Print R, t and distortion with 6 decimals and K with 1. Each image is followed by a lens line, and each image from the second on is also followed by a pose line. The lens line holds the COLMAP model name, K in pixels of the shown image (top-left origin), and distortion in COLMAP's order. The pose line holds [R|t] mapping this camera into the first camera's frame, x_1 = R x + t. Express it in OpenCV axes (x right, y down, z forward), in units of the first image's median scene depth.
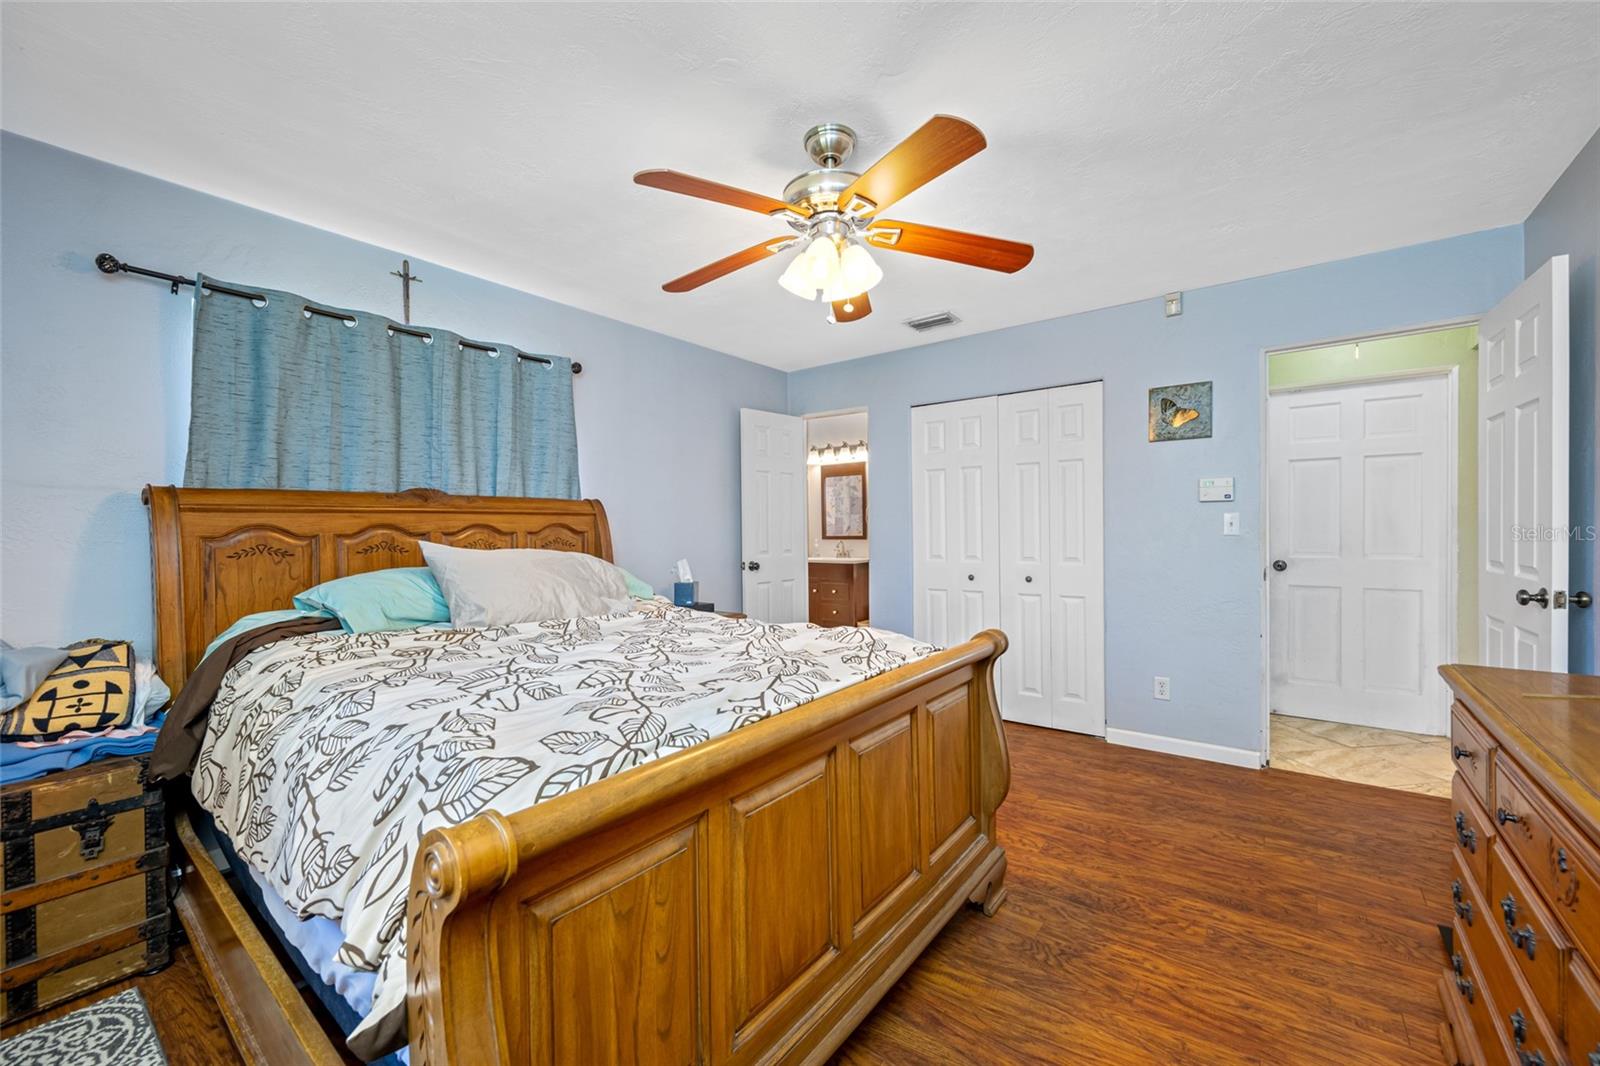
lens RADIAL K [[631.6, 0, 803.6], [0, 631.6, 531.2], [0, 0, 1]] dist [-0.000309, 0.000420]
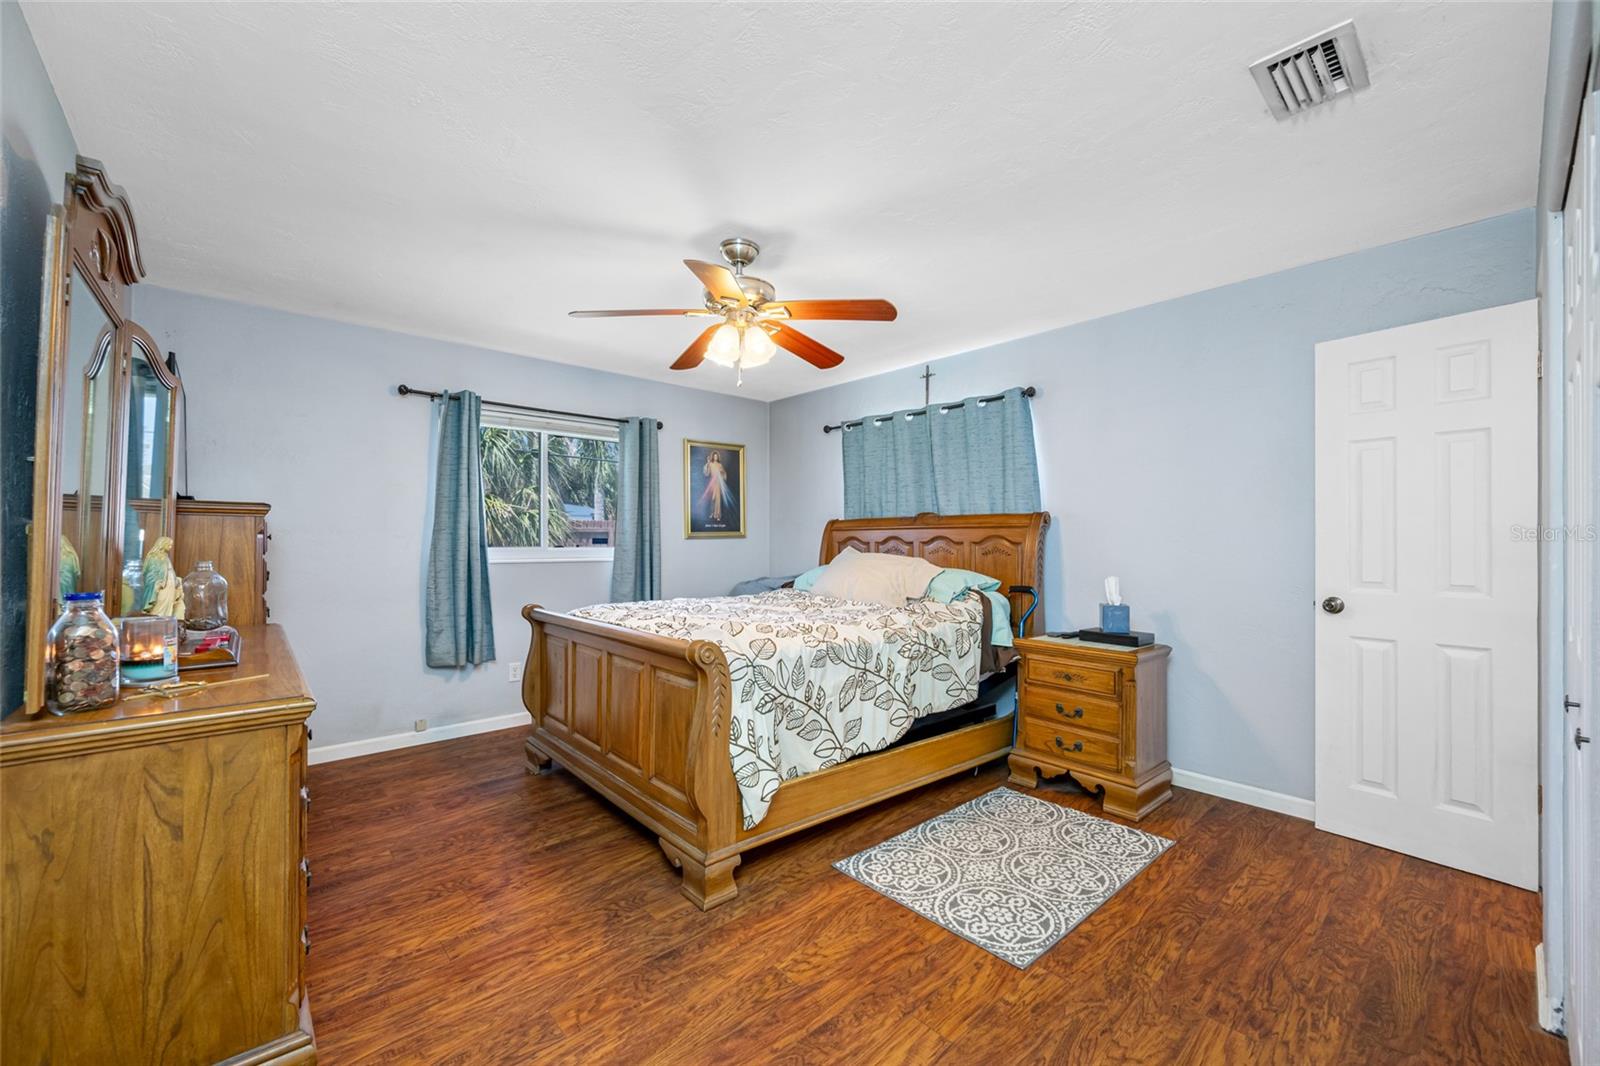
lens RADIAL K [[631.6, 0, 804.0], [0, 631.6, 536.3], [0, 0, 1]] dist [-0.000309, 0.000420]
pose [[-0.183618, 0.003557, -0.982991, 1.238745], [-0.006553, 0.999967, 0.004843, -0.021064], [0.982976, 0.007331, -0.183588, 1.298240]]
